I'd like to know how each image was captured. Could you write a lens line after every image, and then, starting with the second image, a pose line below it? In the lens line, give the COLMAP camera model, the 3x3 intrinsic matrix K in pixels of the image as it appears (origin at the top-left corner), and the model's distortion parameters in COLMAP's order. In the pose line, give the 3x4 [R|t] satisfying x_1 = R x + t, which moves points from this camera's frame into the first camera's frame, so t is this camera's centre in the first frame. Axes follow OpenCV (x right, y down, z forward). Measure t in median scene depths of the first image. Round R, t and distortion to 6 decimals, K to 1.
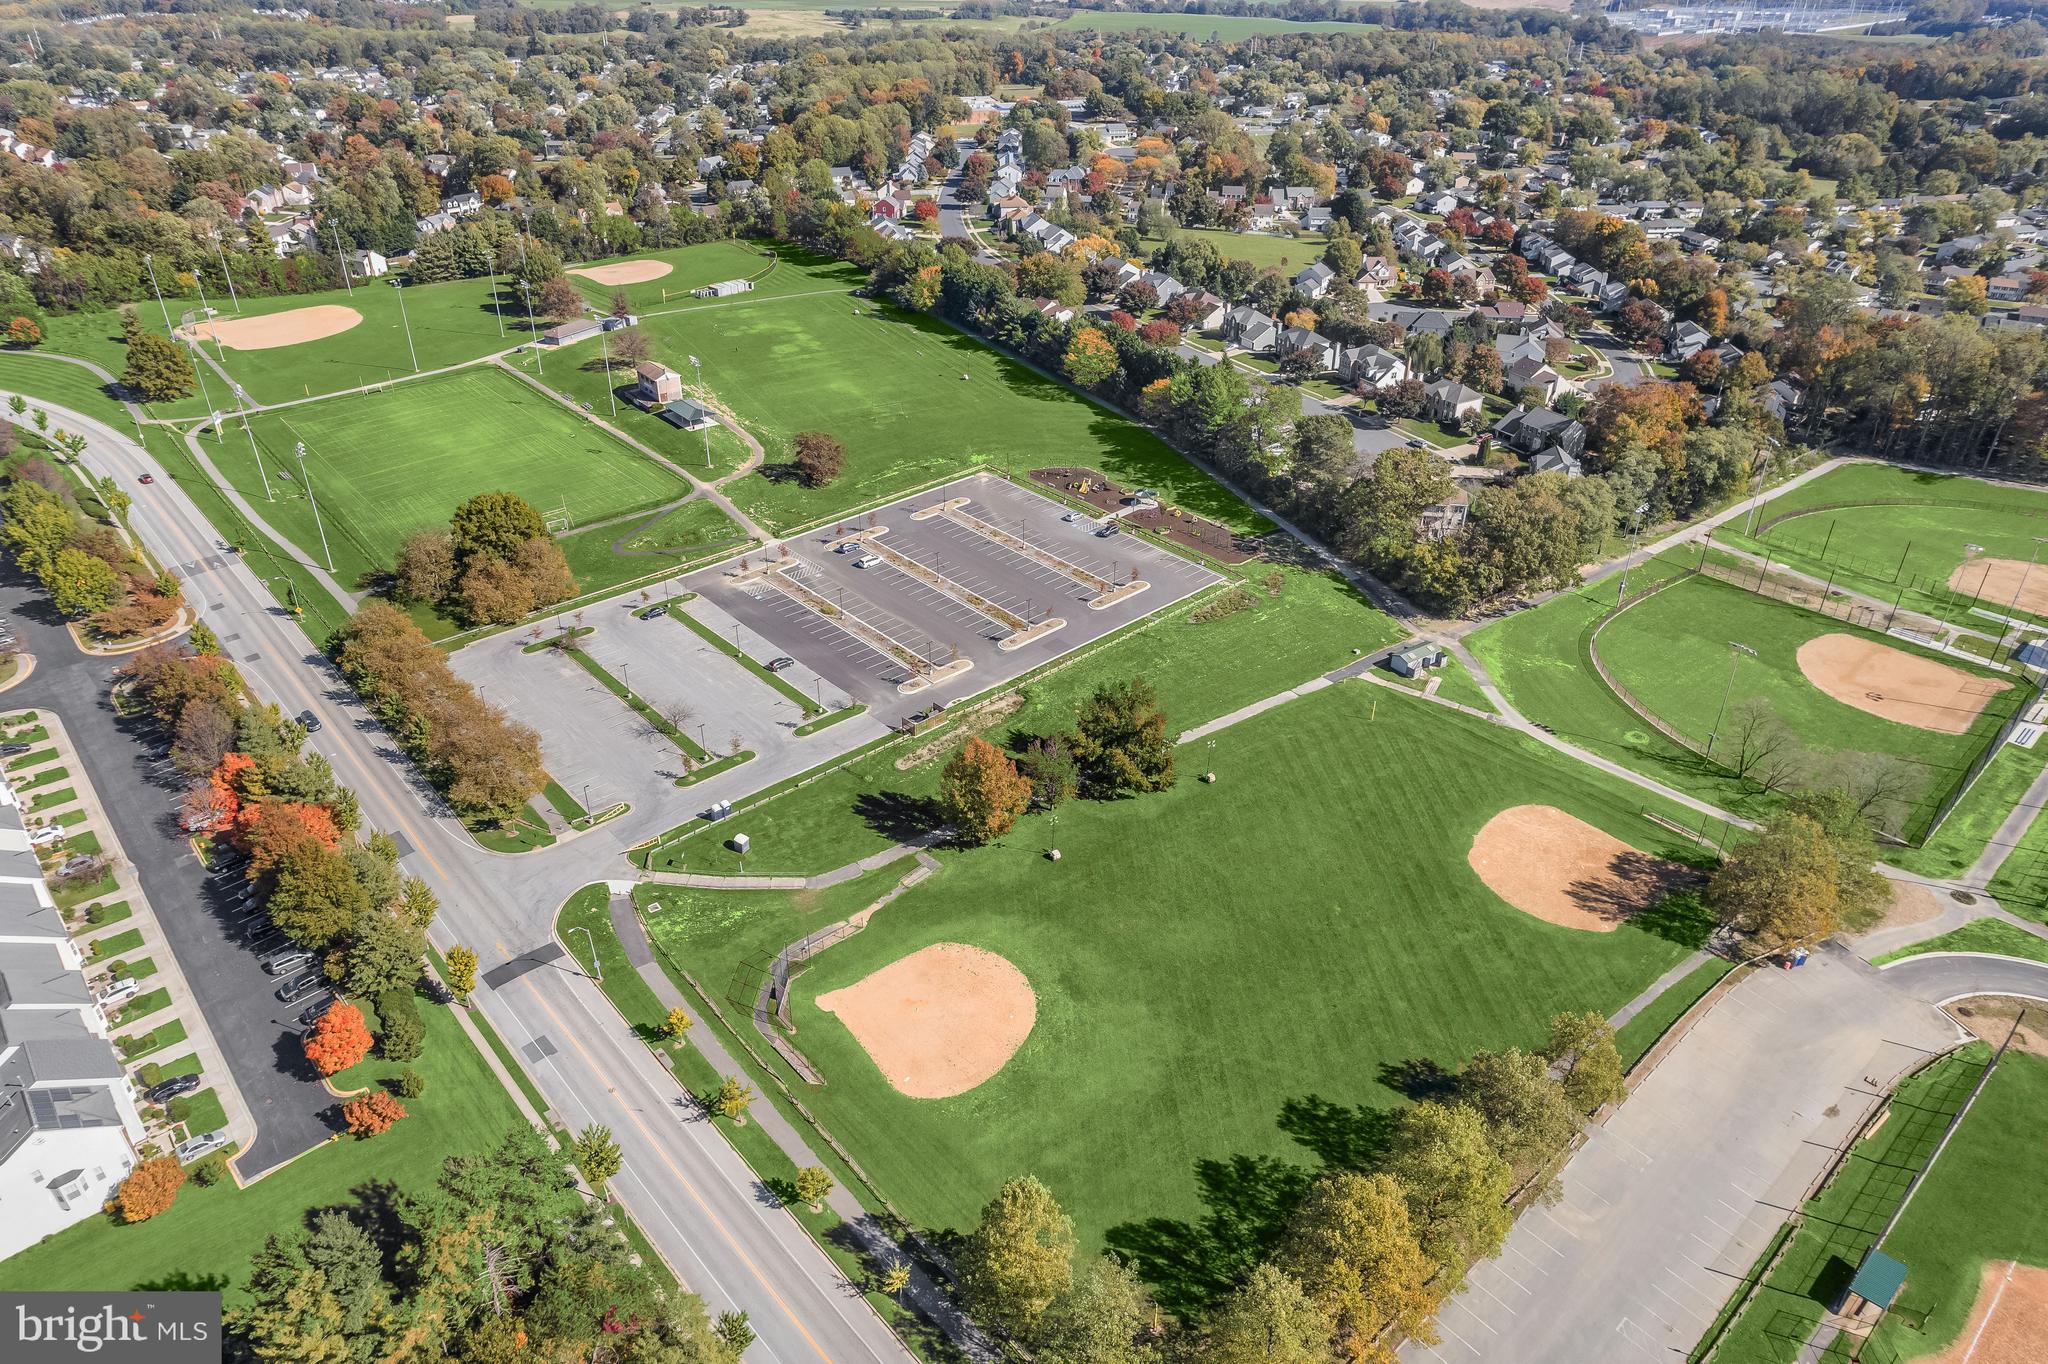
lens RADIAL K [[1314.5, 0, 1009.4], [0, 1314.5, 656.8], [0, 0, 1]] dist [-0.081889, 0.078021]
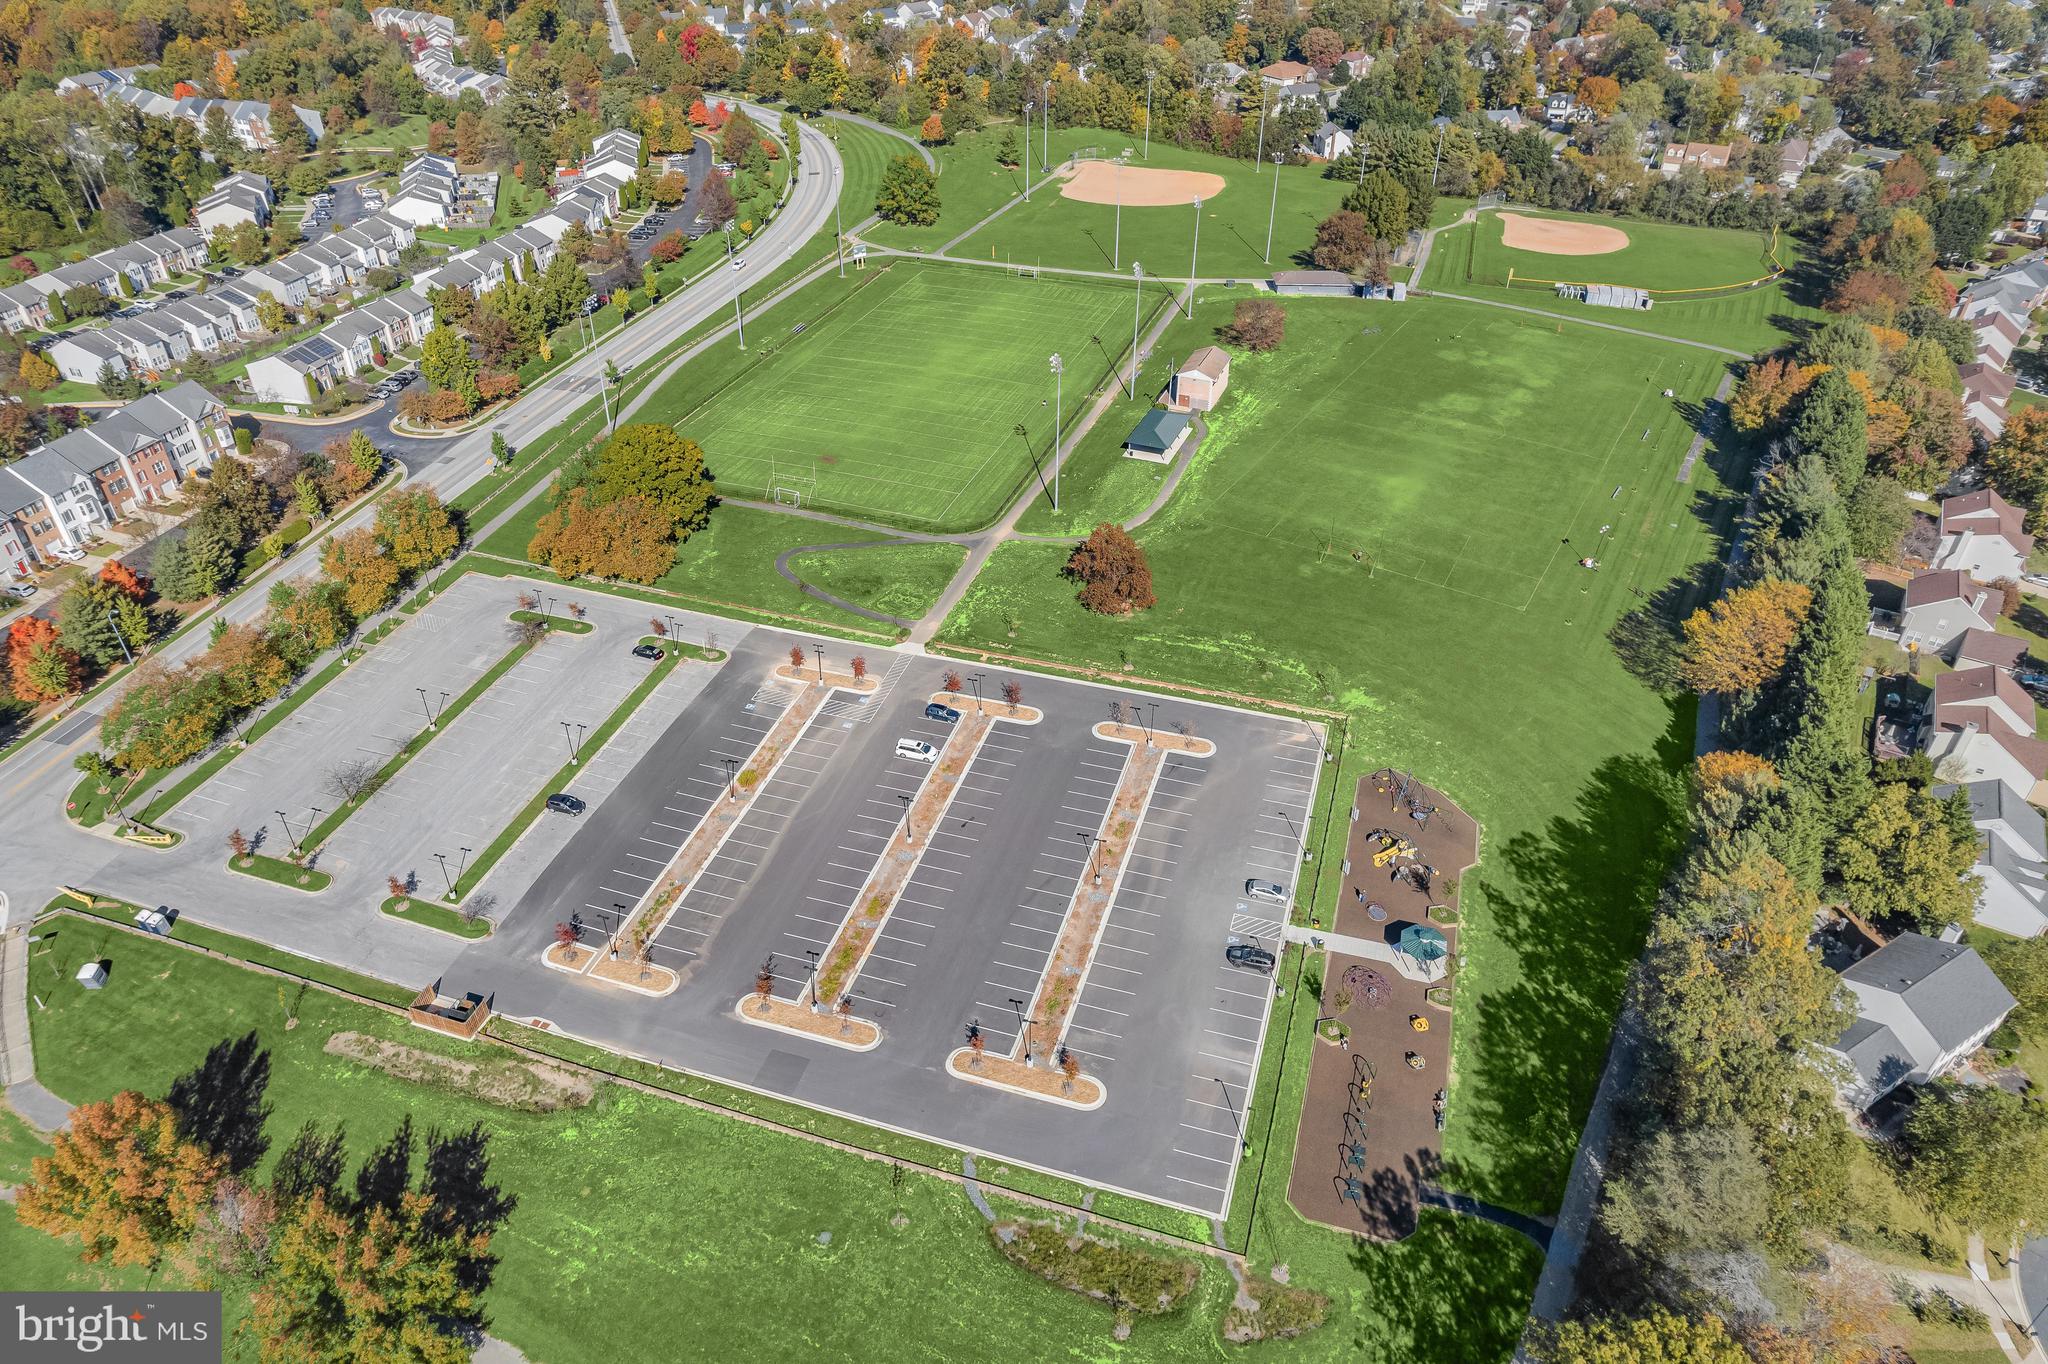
lens RADIAL K [[1314.5, 0, 1009.4], [0, 1314.5, 656.8], [0, 0, 1]] dist [-0.081889, 0.078021]
pose [[0.507512, 0.489475, -0.709116, 0.252797], [-0.429693, 0.857117, 0.284103, -0.230222], [0.746857, 0.160517, 0.645321, 0.465248]]
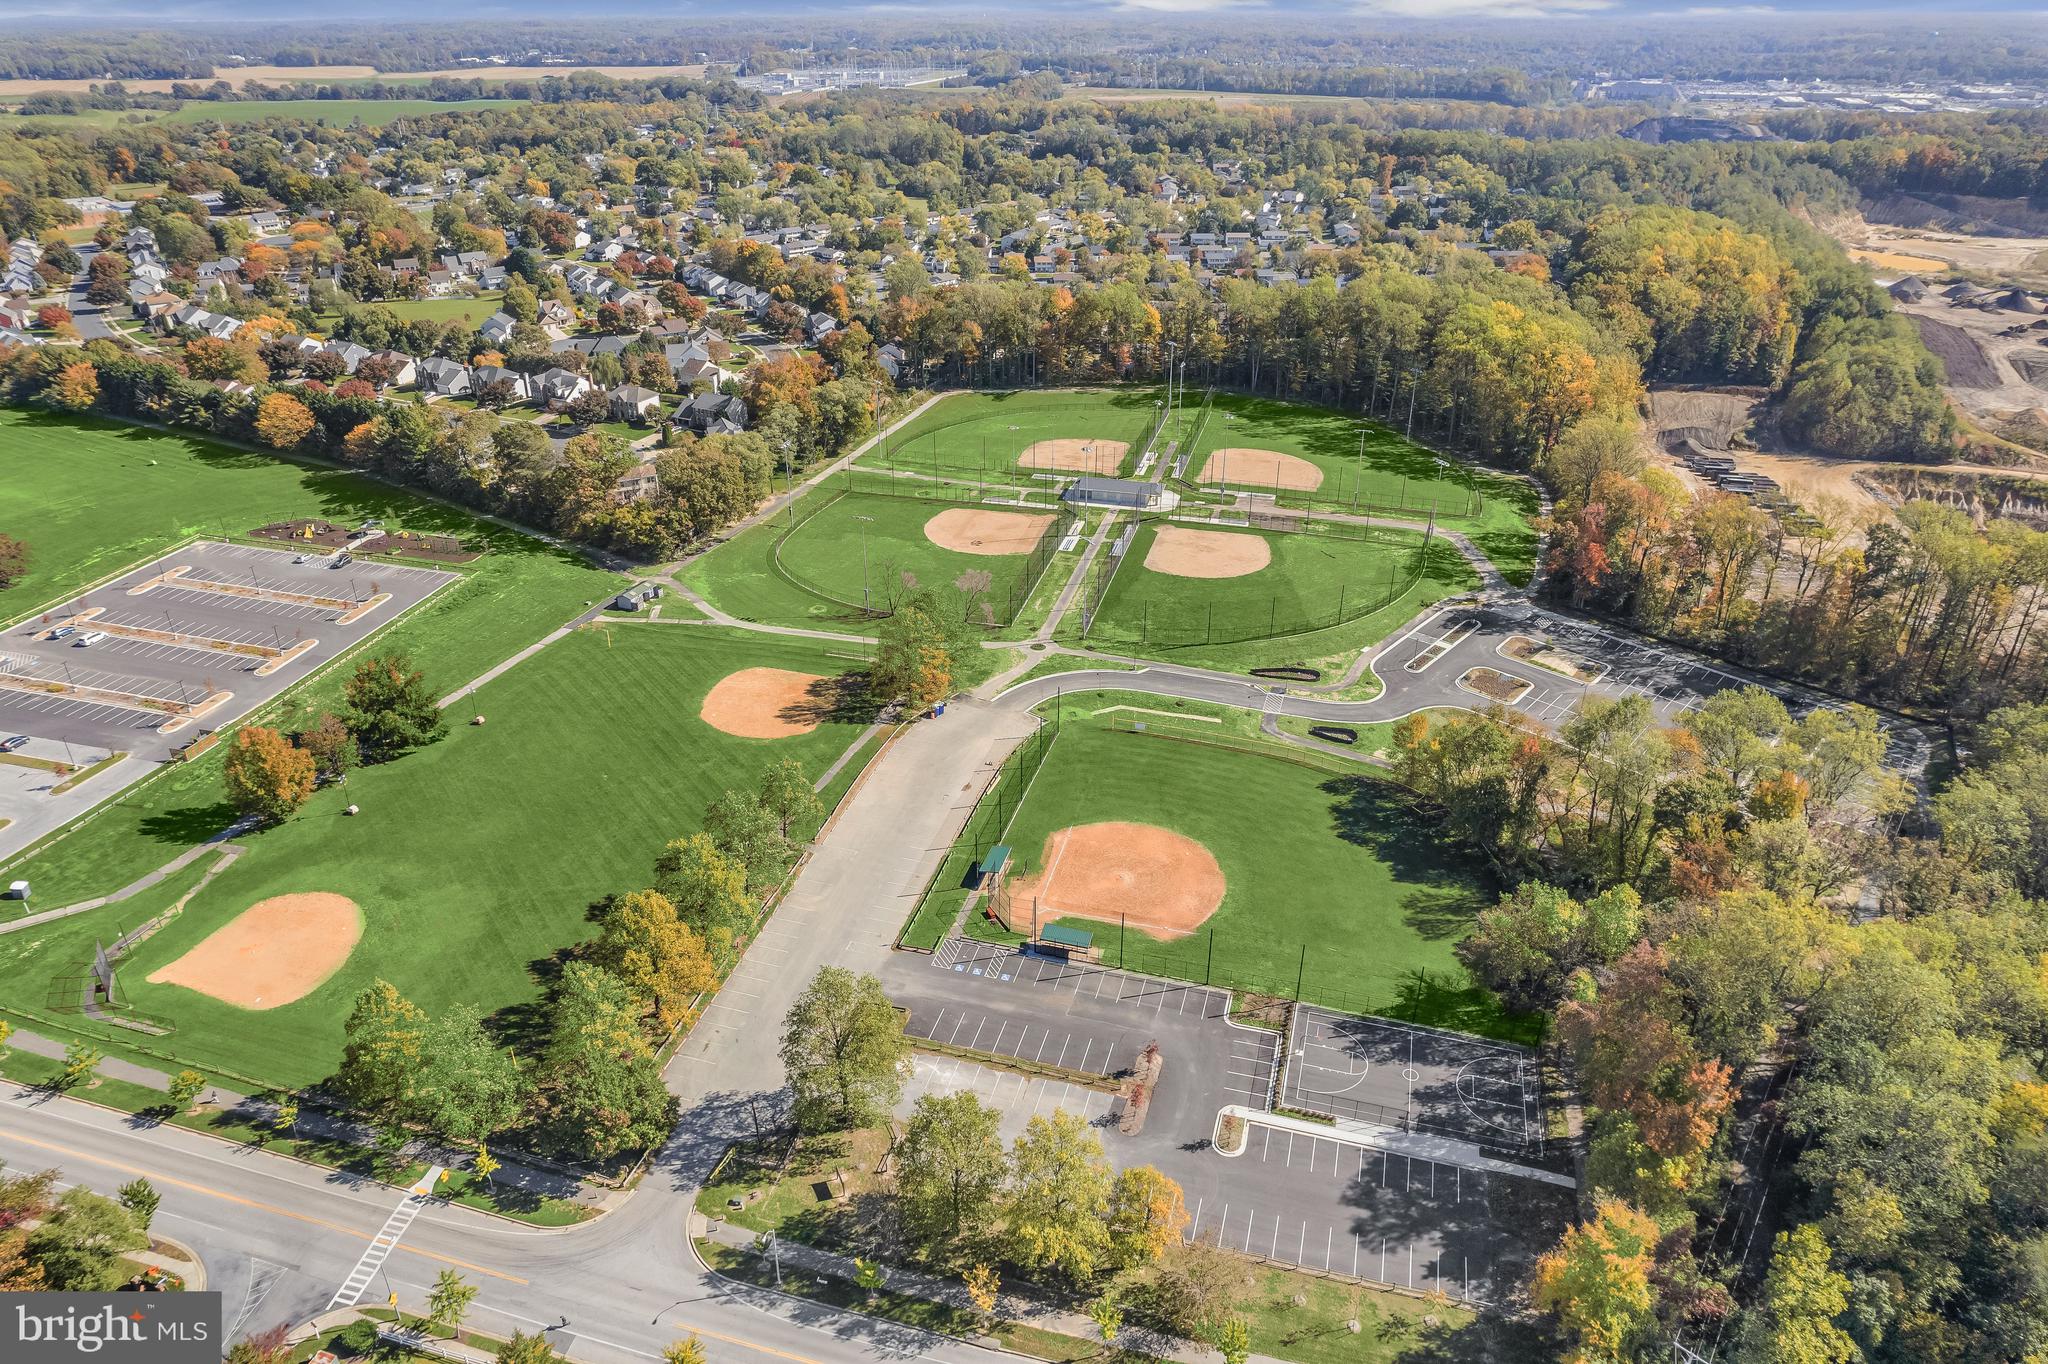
lens RADIAL K [[1314.5, 0, 1009.4], [0, 1314.5, 656.8], [0, 0, 1]] dist [-0.081889, 0.078021]
pose [[0.837952, -0.251193, 0.484499, 0.000919], [0.274055, 0.961403, 0.024462, 0.081160], [-0.471944, 0.112281, 0.874450, -0.141275]]
